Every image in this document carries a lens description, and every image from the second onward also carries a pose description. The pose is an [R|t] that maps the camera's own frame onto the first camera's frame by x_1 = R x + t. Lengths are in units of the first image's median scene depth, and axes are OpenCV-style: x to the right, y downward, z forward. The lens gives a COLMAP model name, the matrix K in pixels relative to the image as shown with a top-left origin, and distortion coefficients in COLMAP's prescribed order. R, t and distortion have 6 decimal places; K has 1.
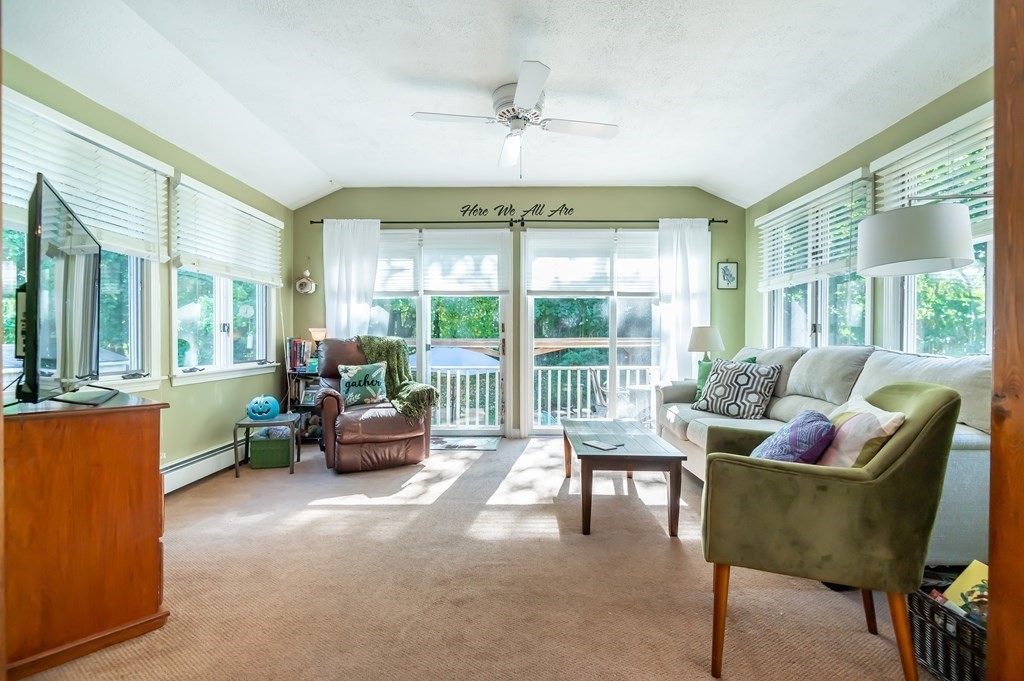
lens RADIAL K [[471.3, 0, 510.9], [0, 471.3, 340.9], [0, 0, 1]] dist [-0.001432, -0.002296]
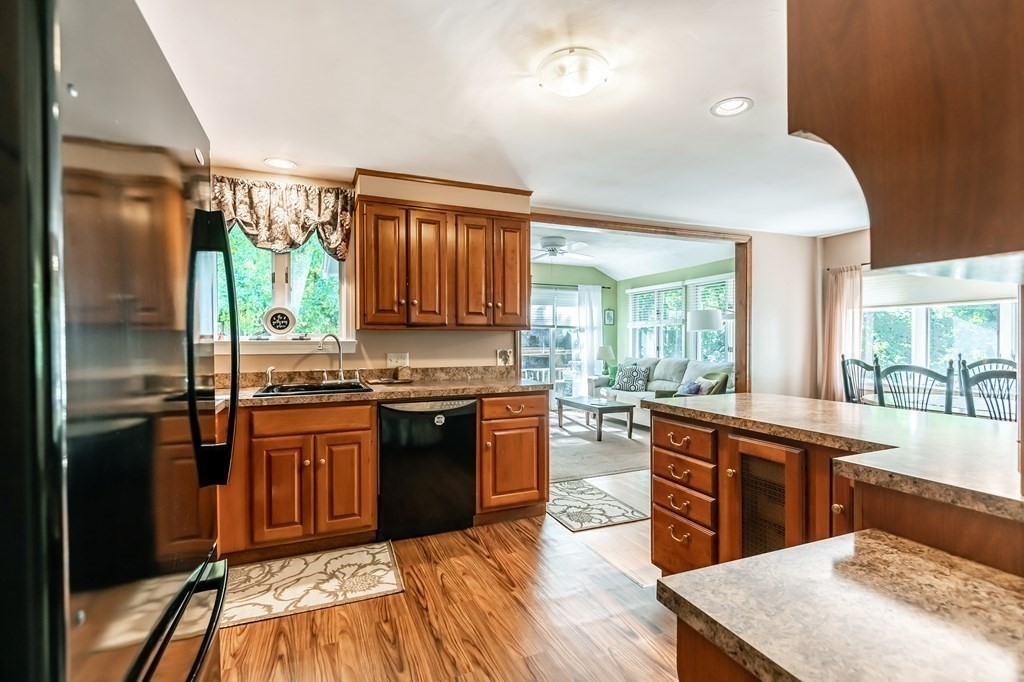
lens RADIAL K [[471.3, 0, 515.3], [0, 471.3, 343.5], [0, 0, 1]] dist [-0.001432, -0.002296]
pose [[0.910281, -0.004700, 0.413965, -0.800516], [0.003034, 0.999984, 0.004681, -0.060687], [-0.413980, -0.003005, 0.910281, -0.648399]]
